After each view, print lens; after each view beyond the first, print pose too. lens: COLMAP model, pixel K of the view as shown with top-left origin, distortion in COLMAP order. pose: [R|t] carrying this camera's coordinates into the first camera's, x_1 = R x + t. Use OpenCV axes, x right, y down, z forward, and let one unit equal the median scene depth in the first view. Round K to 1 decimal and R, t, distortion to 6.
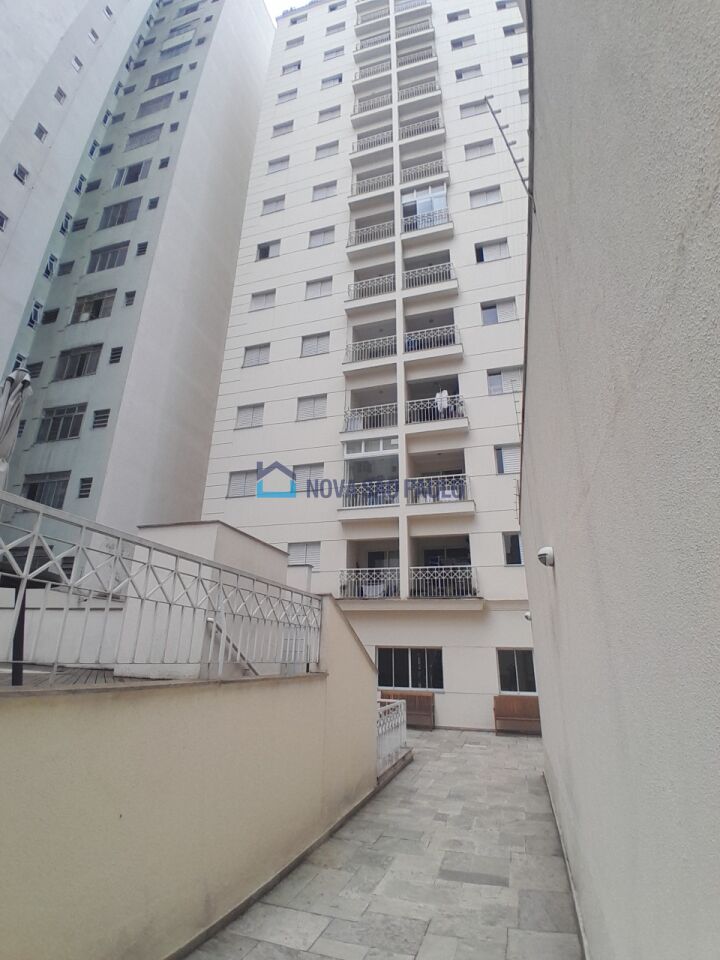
lens RADIAL K [[466.6, 0, 351.8], [0, 466.6, 479.3], [0, 0, 1]] dist [0.016571, -0.053013]
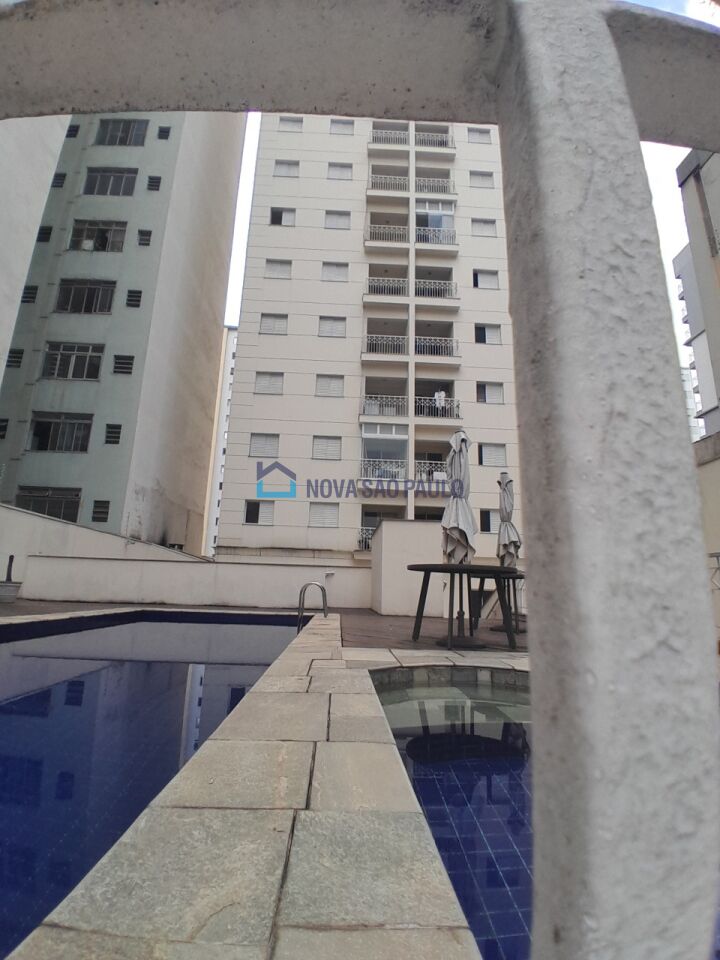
lens RADIAL K [[466.6, 0, 351.8], [0, 466.6, 479.3], [0, 0, 1]] dist [0.016571, -0.053013]
pose [[0.944823, 0.082630, 0.316987, -0.372259], [-0.124871, 0.985449, 0.115315, -0.063929], [-0.302846, -0.148535, 0.941393, -0.132320]]
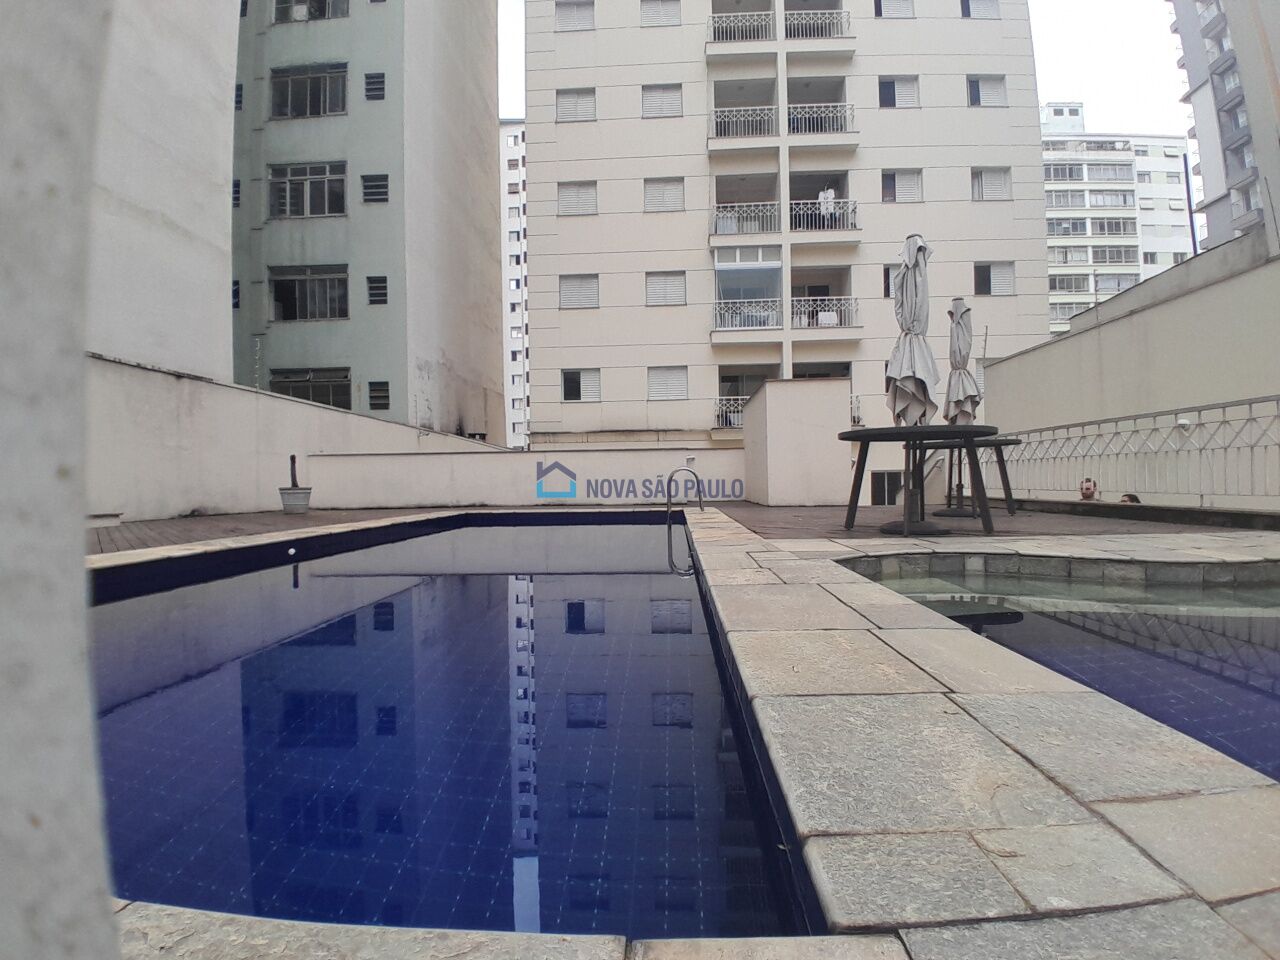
lens RADIAL K [[622.1, 0, 639.4], [0, 622.1, 486.7], [0, 0, 1]] dist [0.016571, -0.053013]
pose [[0.968689, -0.038908, 0.245208, -0.397285], [-0.051102, 0.935251, 0.350277, -0.056276], [-0.242960, -0.351840, 0.903979, -0.124412]]
